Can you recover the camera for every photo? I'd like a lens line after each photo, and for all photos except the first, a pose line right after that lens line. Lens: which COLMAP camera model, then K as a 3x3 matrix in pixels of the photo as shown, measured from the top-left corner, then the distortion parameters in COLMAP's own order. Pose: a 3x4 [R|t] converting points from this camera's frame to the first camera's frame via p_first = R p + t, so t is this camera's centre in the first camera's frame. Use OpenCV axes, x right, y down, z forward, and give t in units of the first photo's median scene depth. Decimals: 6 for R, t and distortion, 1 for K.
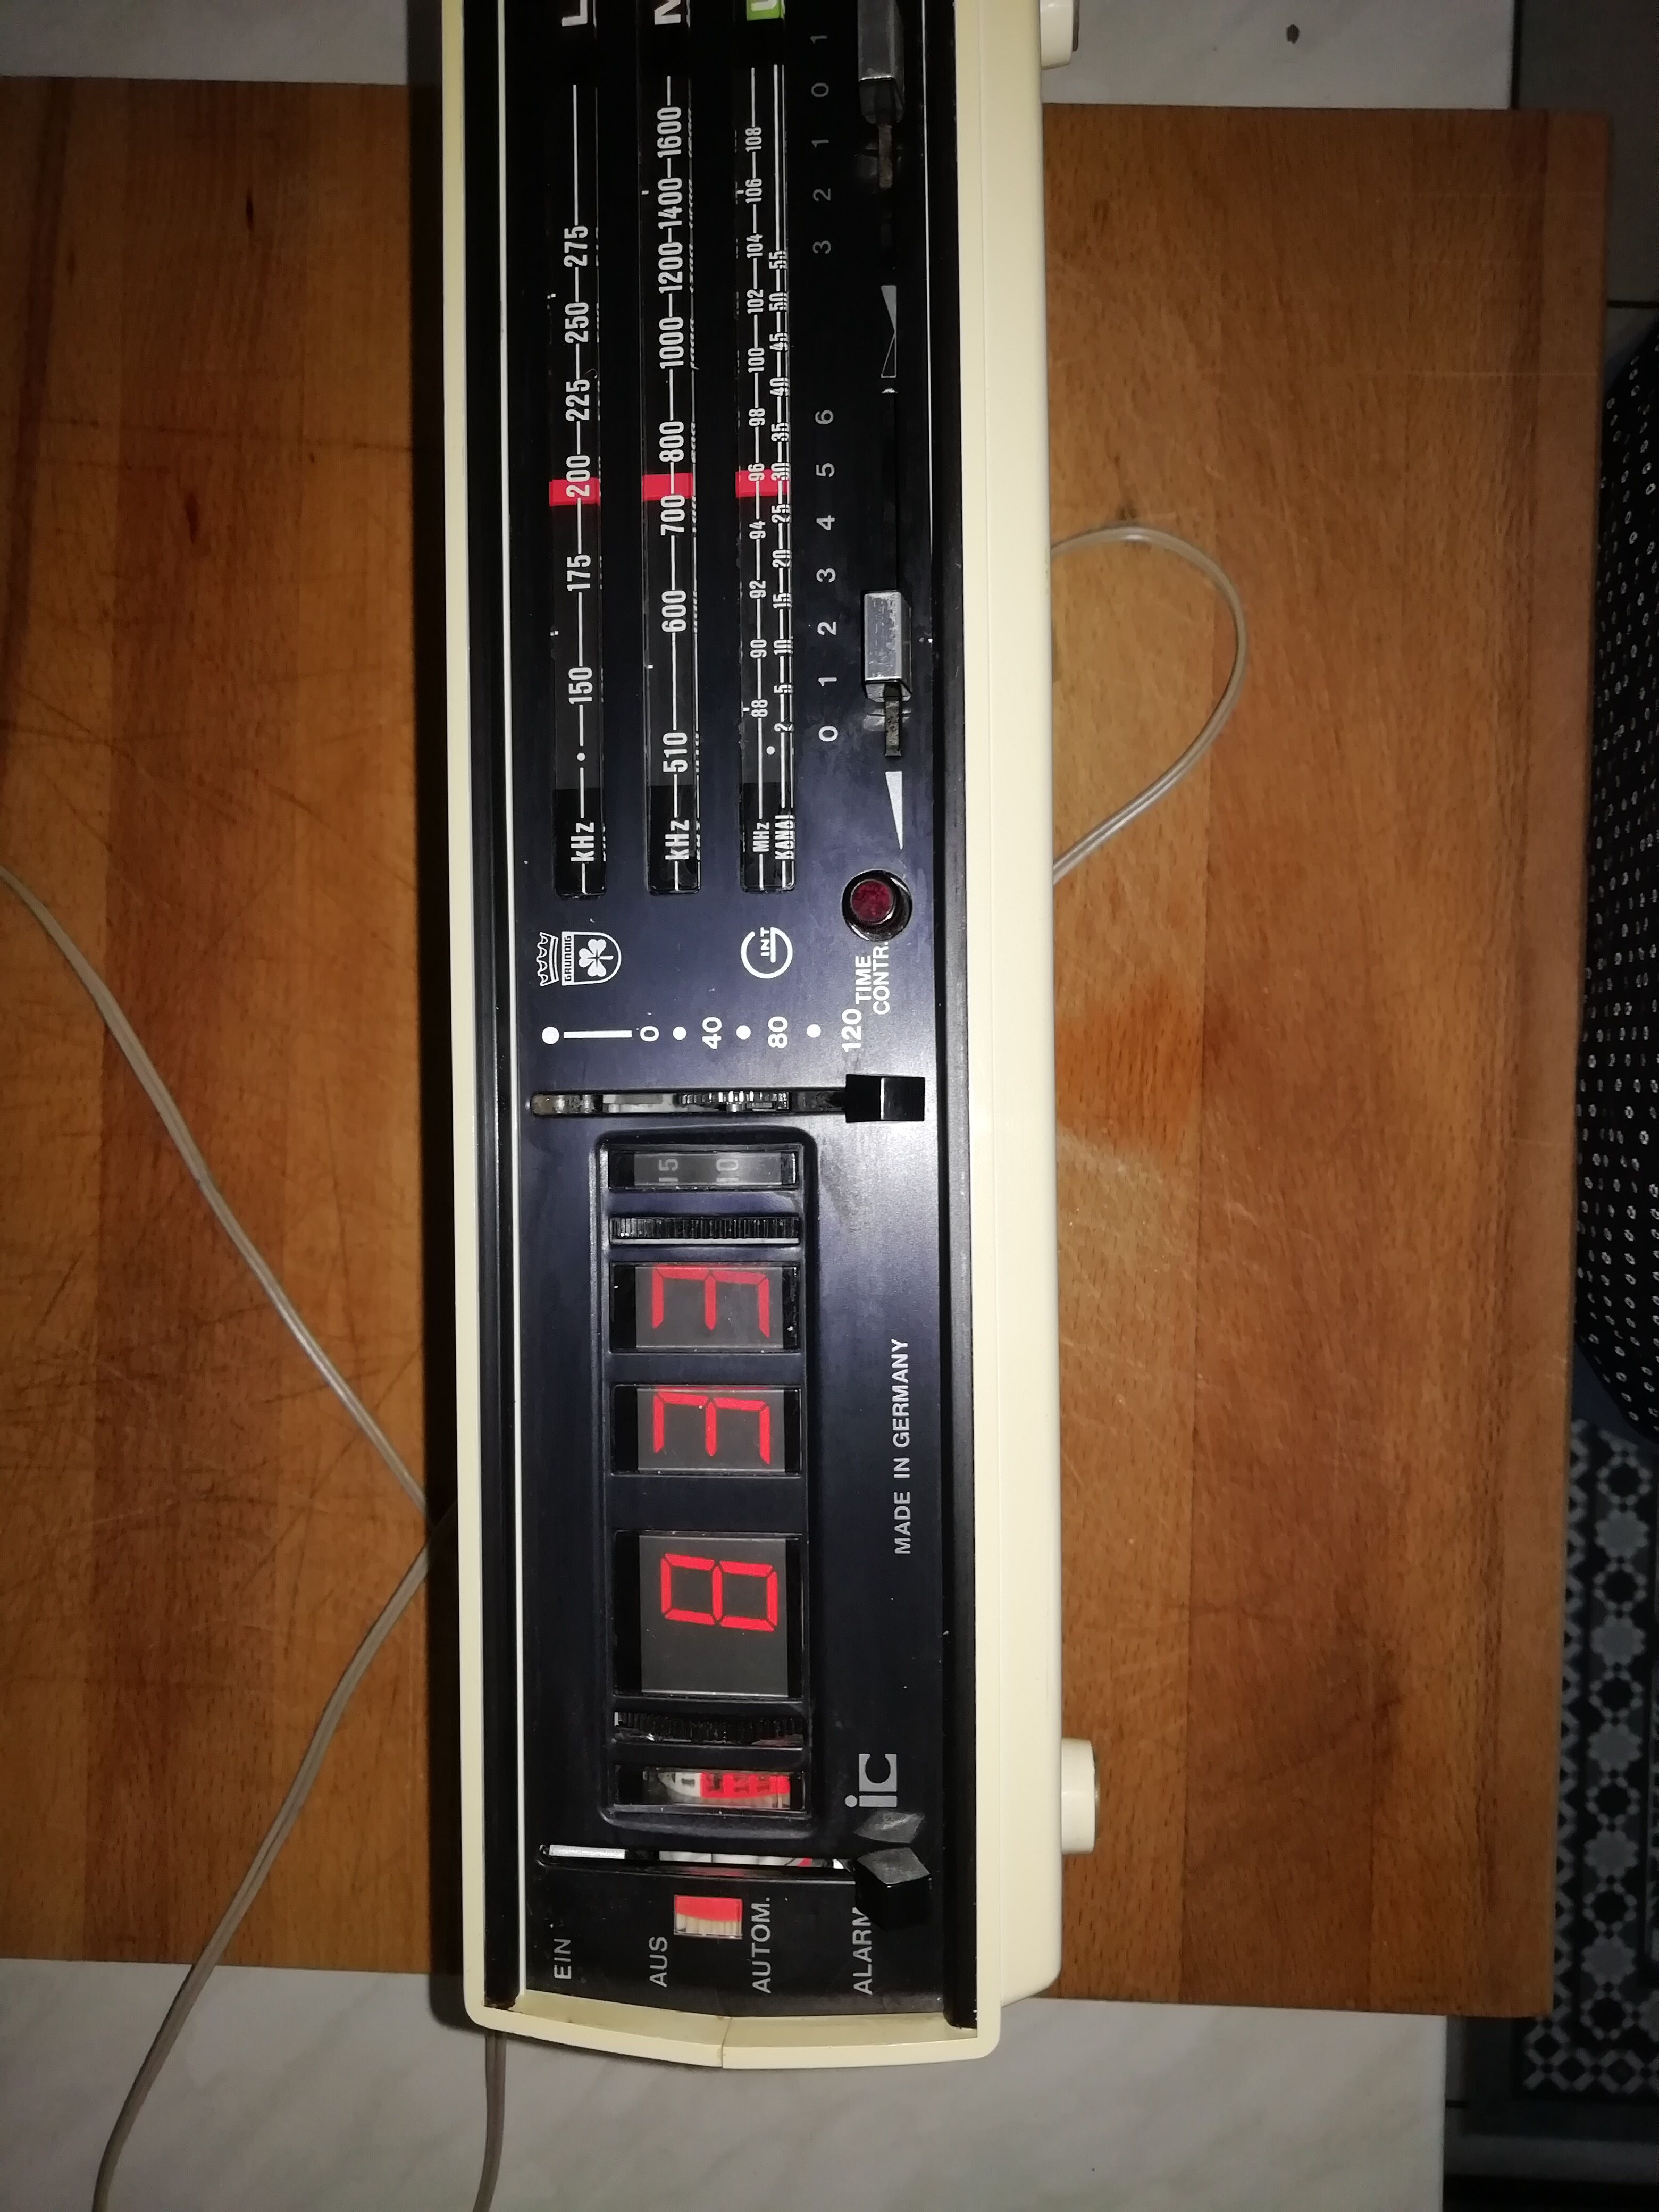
lens RADIAL K [[1673.9, 0, 829.5], [0, 1673.9, 1106.0], [0, 0, 1]] dist [0.023475, -0.020364]
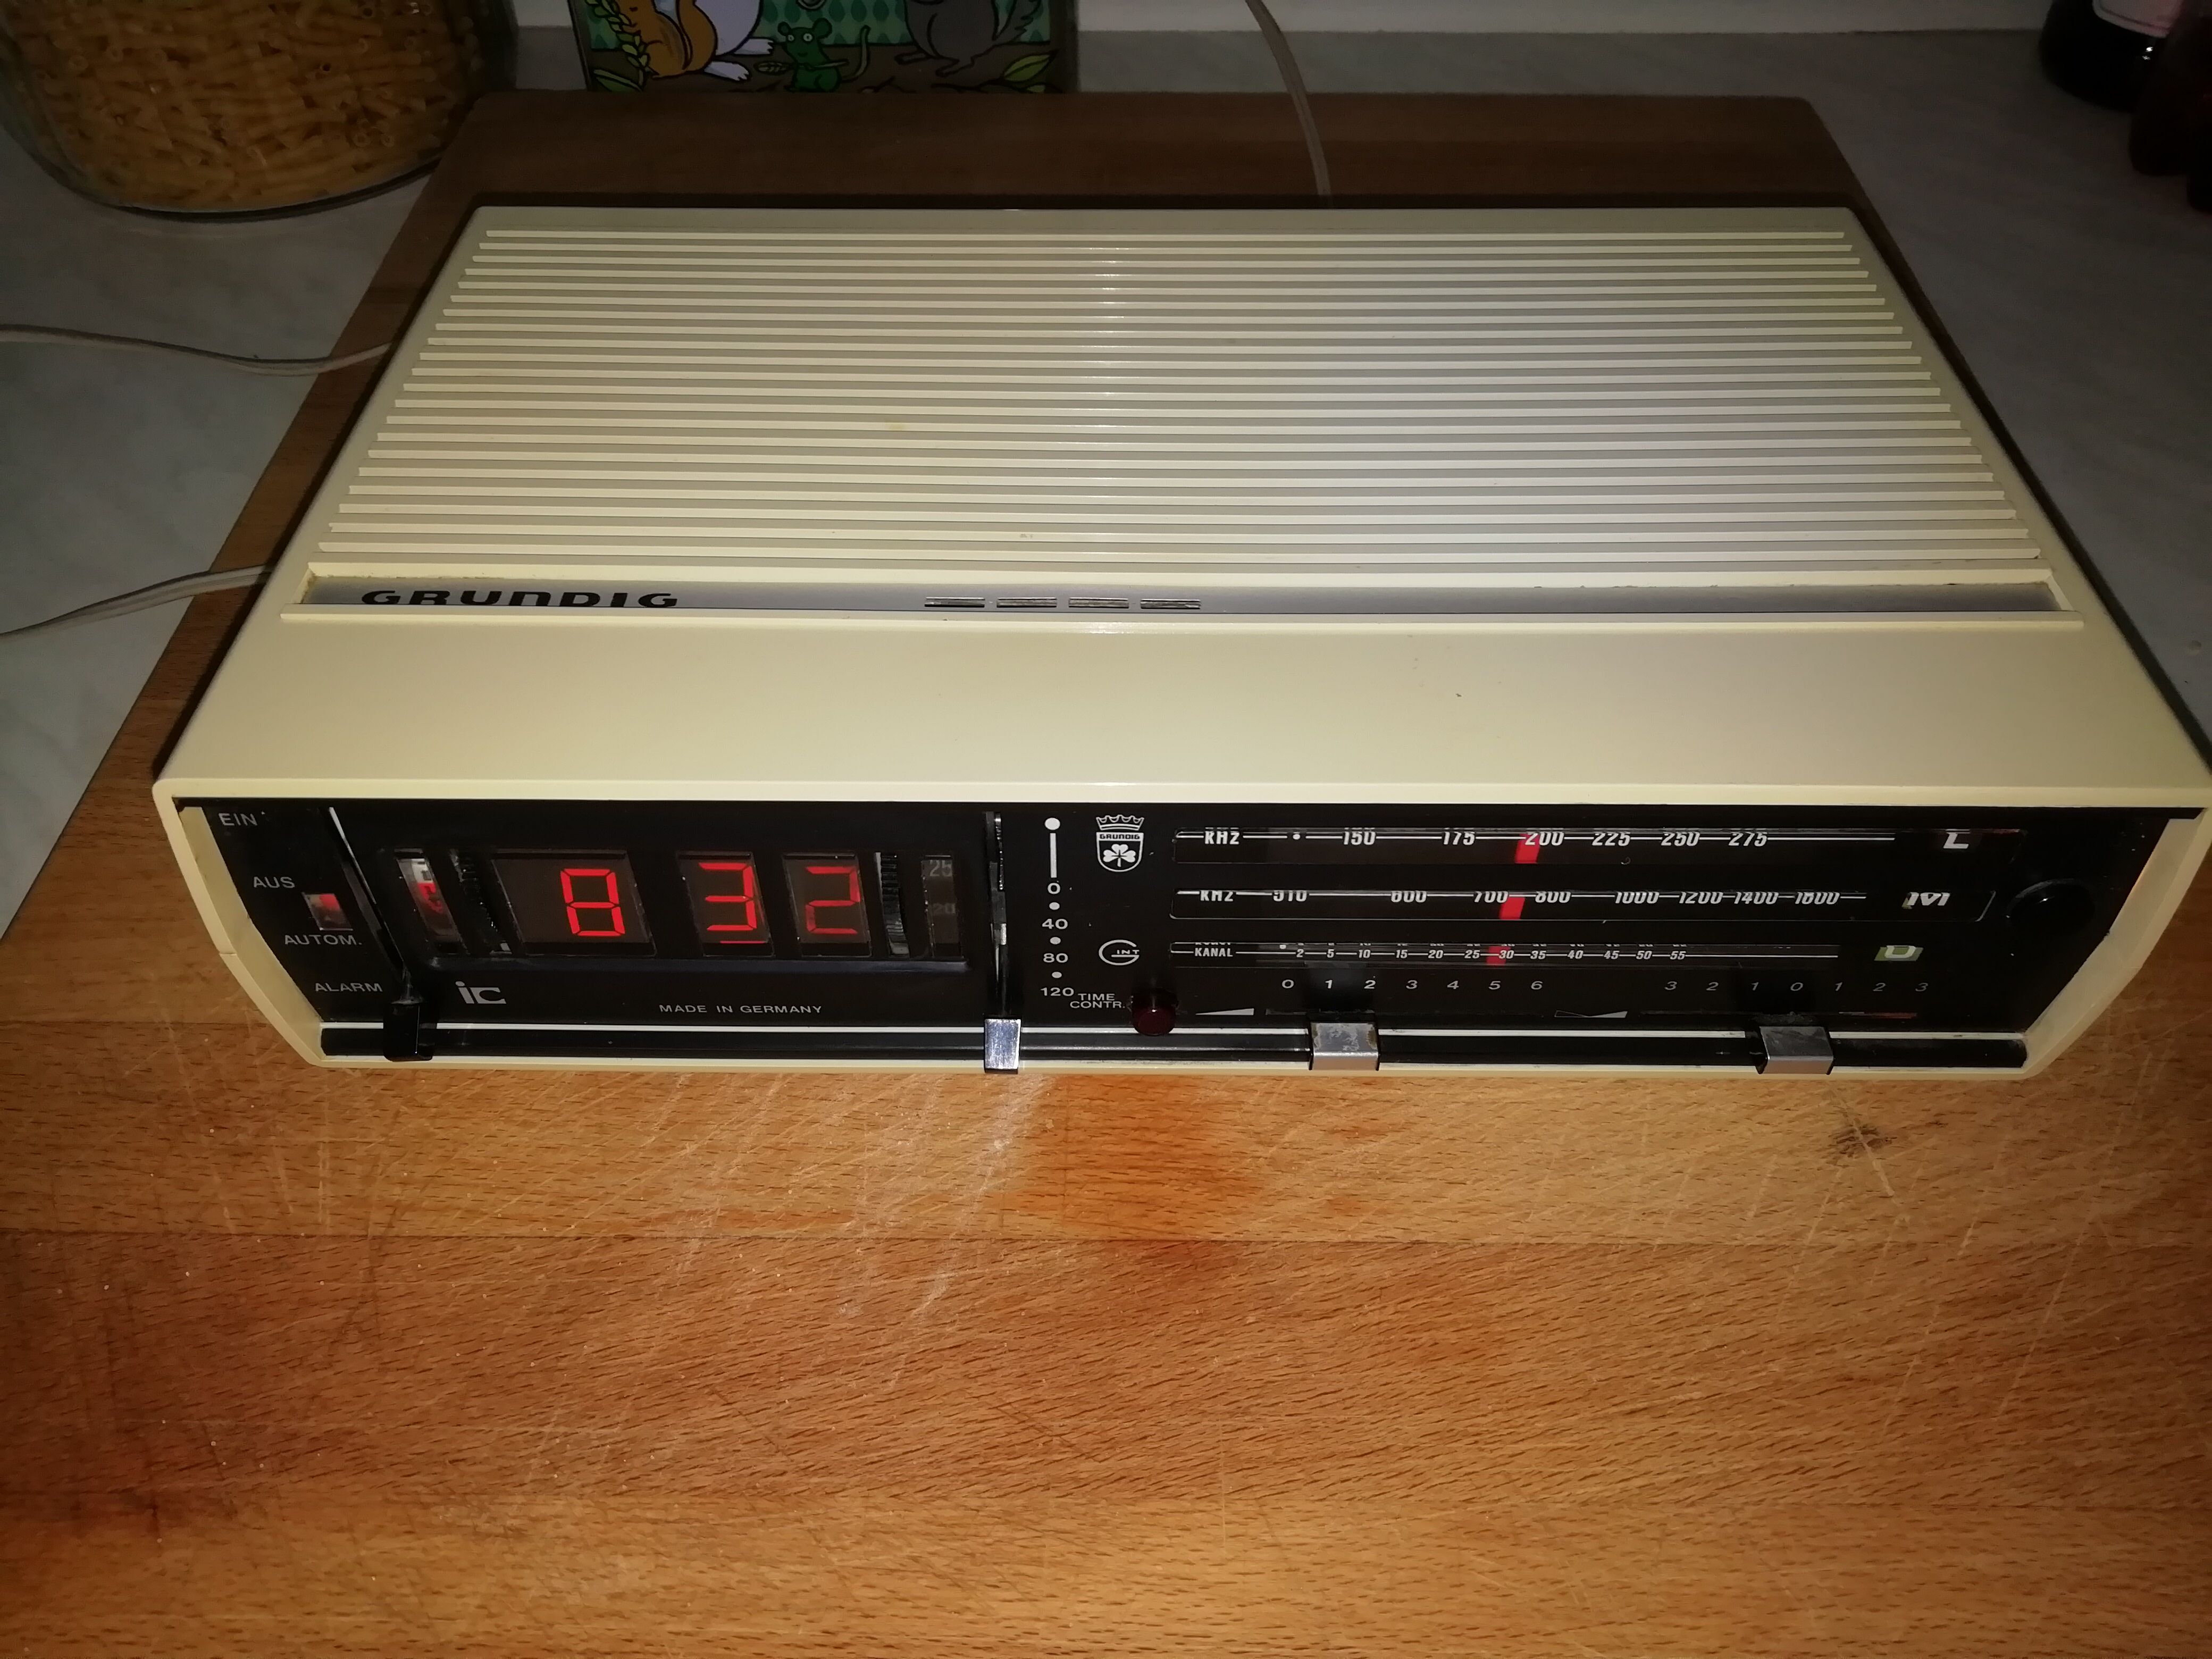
lens RADIAL K [[1673.9, 0, 1106.0], [0, 1673.9, 829.5], [0, 0, 1]] dist [0.023475, -0.020364]
pose [[-0.009707, 0.584720, 0.811177, -1.085371], [-0.999840, -0.017851, 0.000903, -0.080023], [0.015008, -0.811039, 0.584800, 0.341546]]
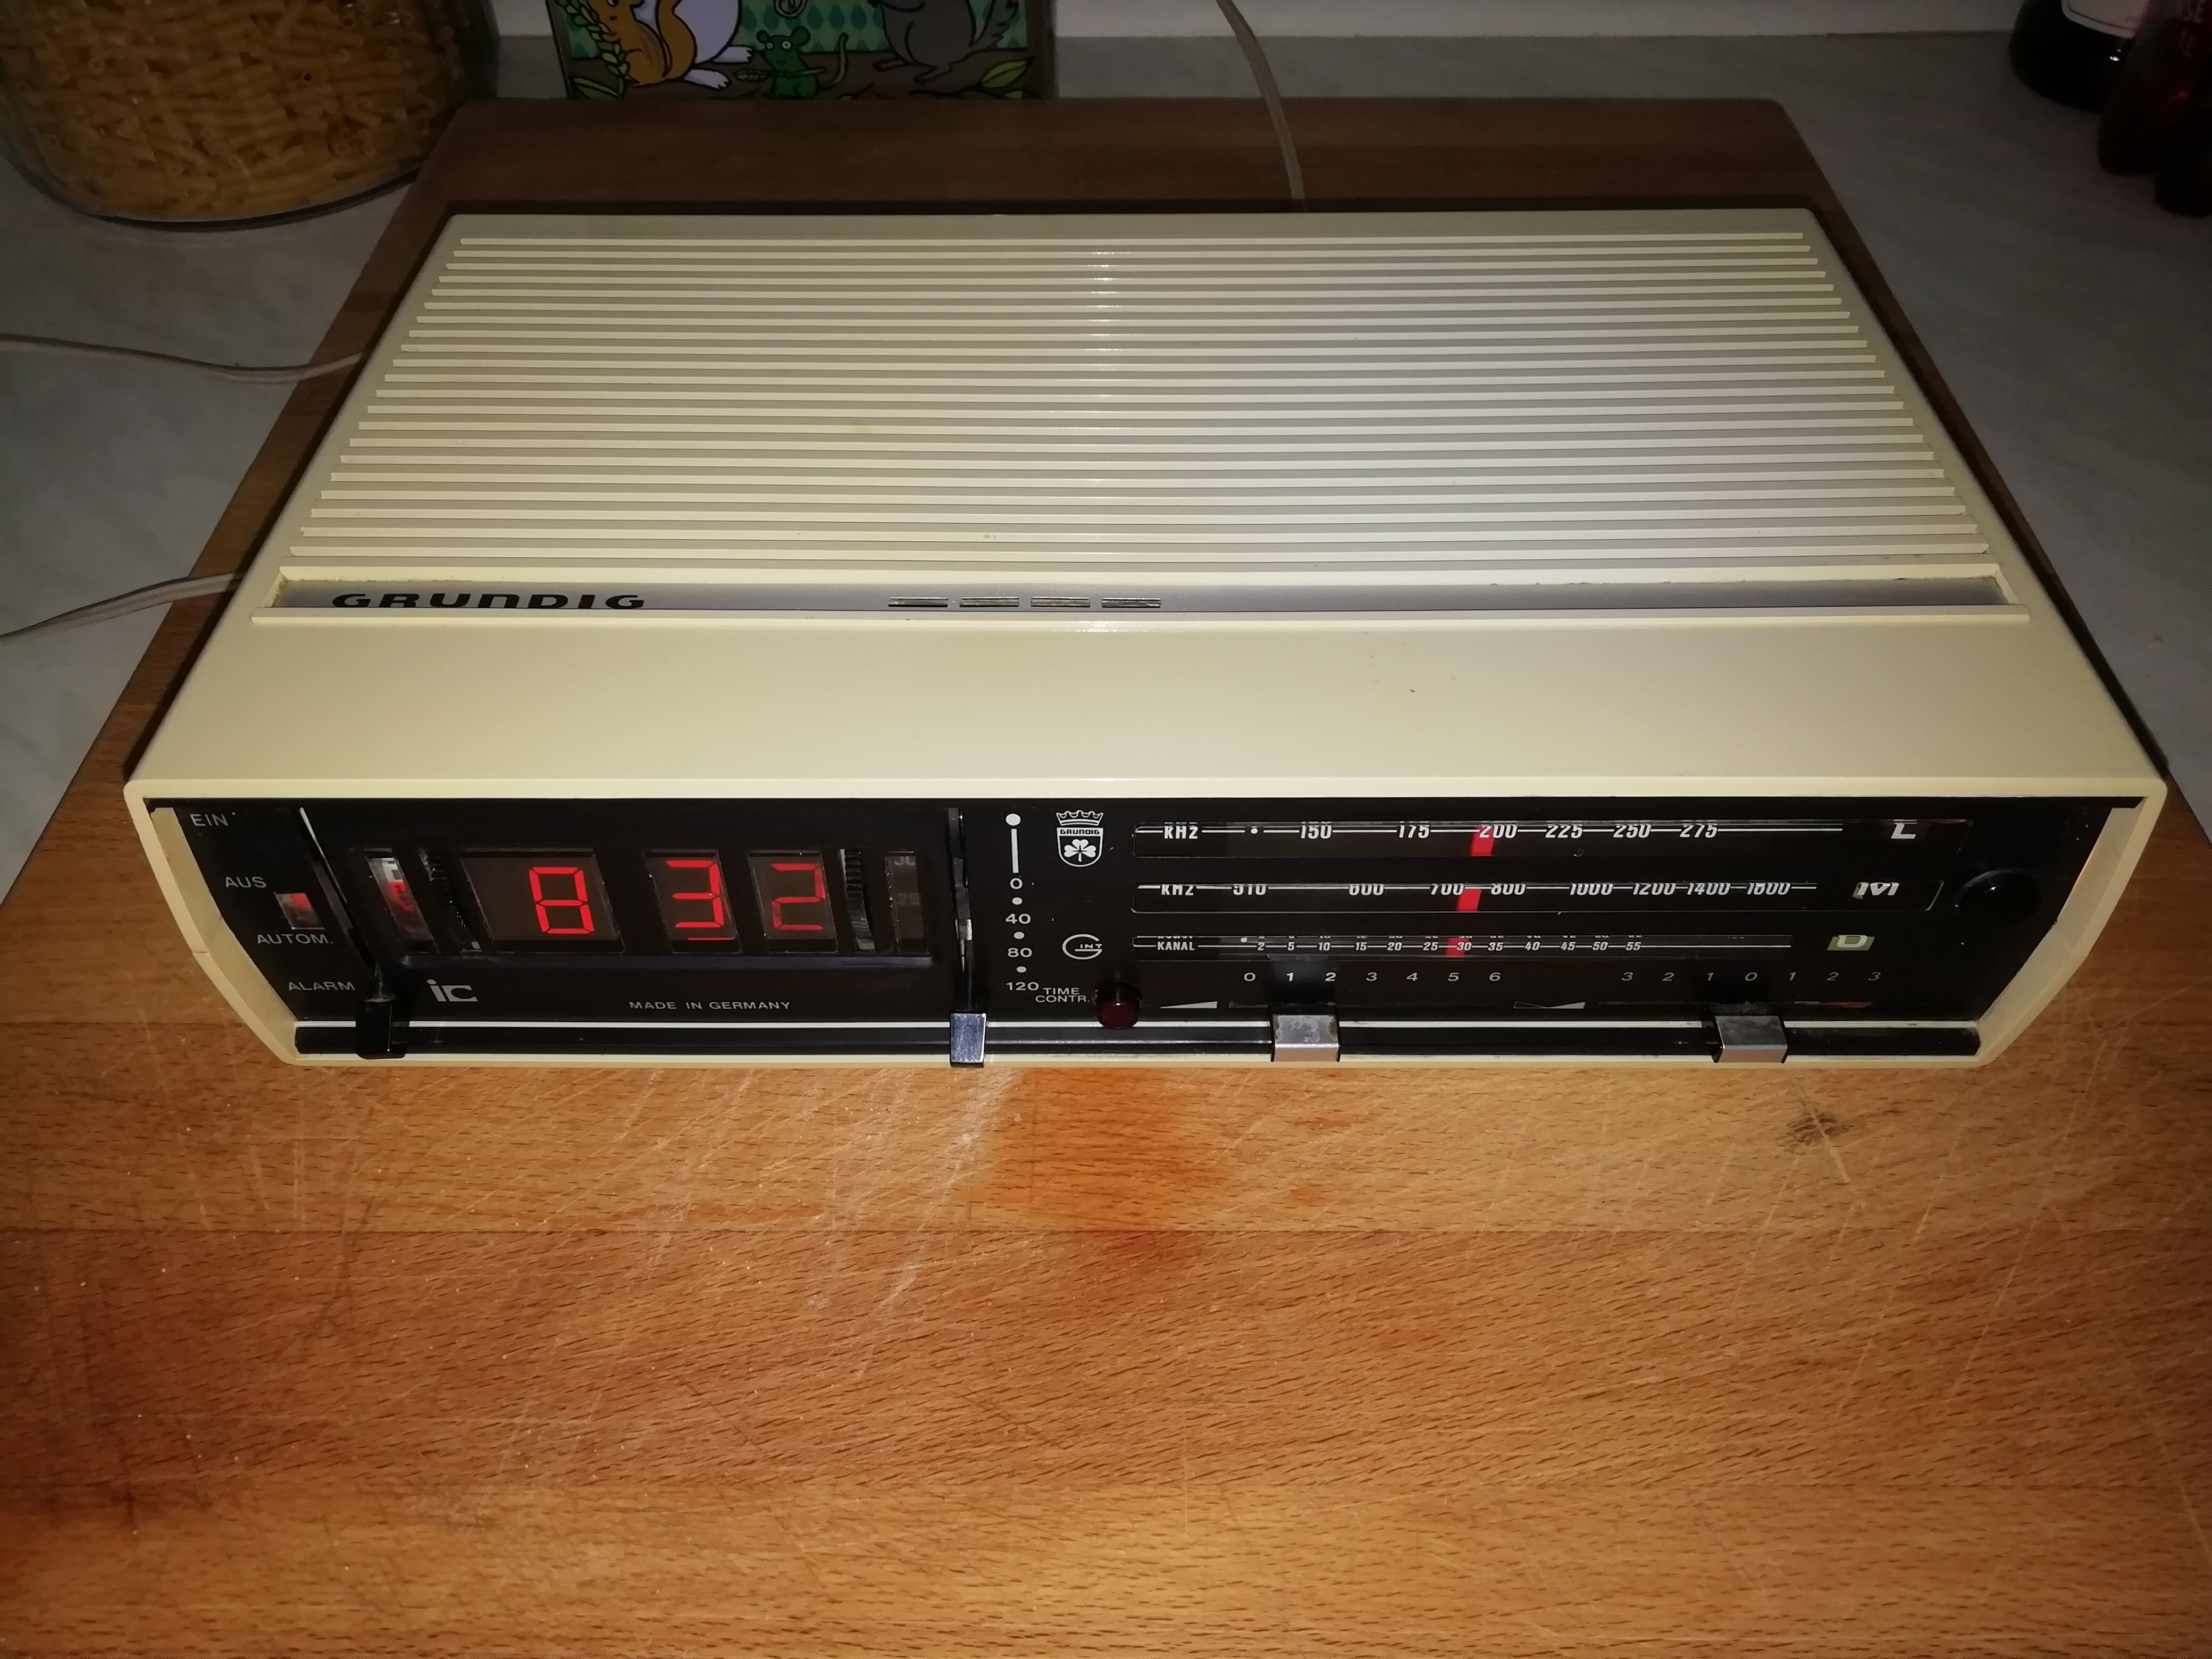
lens RADIAL K [[1673.9, 0, 1106.0], [0, 1673.9, 829.5], [0, 0, 1]] dist [0.023475, -0.020364]
pose [[-0.007860, 0.586780, 0.809708, -1.095645], [-0.999930, -0.011805, -0.001151, -0.105250], [0.008883, -0.809660, 0.586832, 0.326997]]
